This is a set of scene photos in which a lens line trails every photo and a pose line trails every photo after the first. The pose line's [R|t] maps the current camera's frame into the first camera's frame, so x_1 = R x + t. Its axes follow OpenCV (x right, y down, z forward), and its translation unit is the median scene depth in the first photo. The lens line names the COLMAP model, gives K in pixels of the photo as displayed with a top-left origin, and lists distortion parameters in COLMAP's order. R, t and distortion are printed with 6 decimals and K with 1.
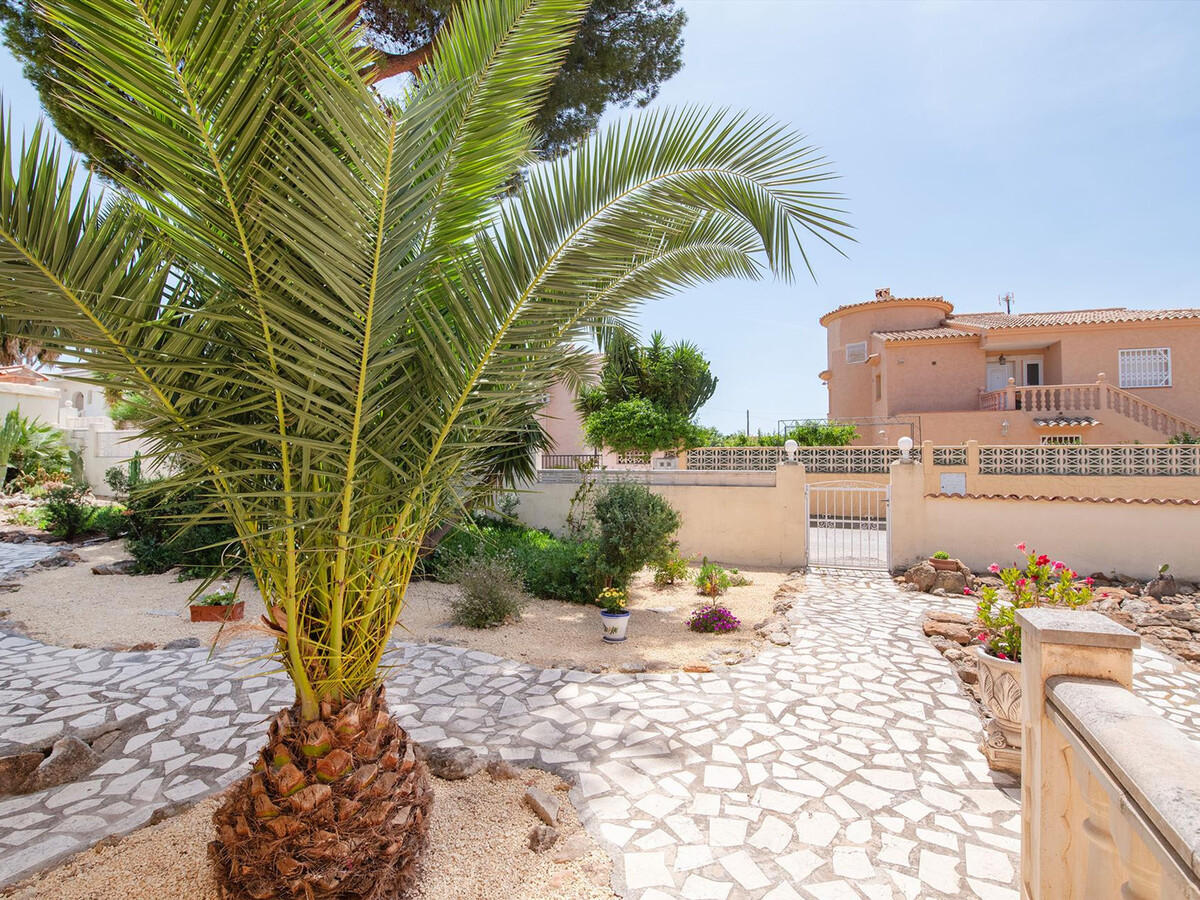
lens RADIAL K [[581.0, 0, 600.0], [0, 581.0, 450.0], [0, 0, 1]] dist [0.001366, -0.013062]
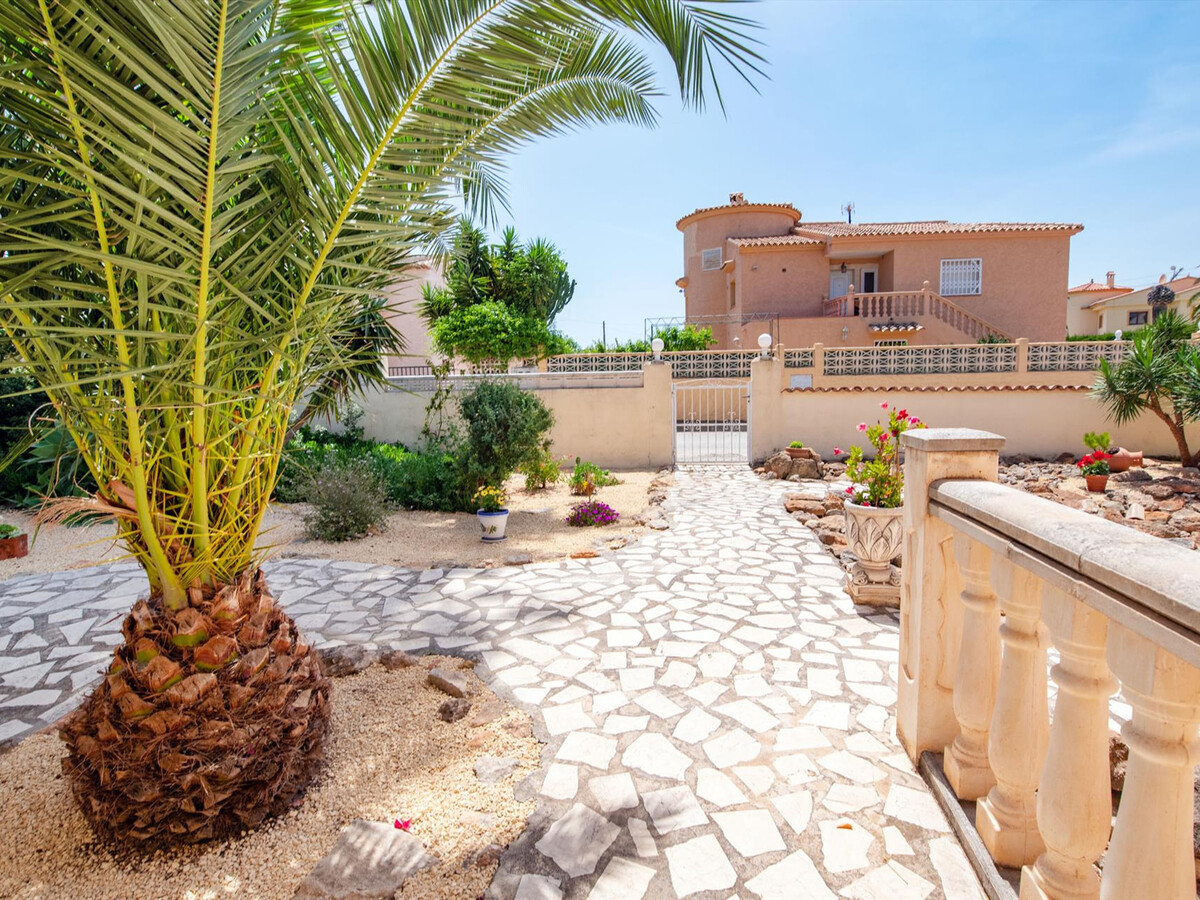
lens RADIAL K [[618.9, 0, 600.0], [0, 618.9, 450.0], [0, 0, 1]] dist [-0.001625, -0.013431]
pose [[0.969703, -0.049304, 0.239260, -0.067840], [0.017544, 0.990947, 0.133102, 0.082517], [-0.243657, -0.124872, 0.961789, 0.005091]]
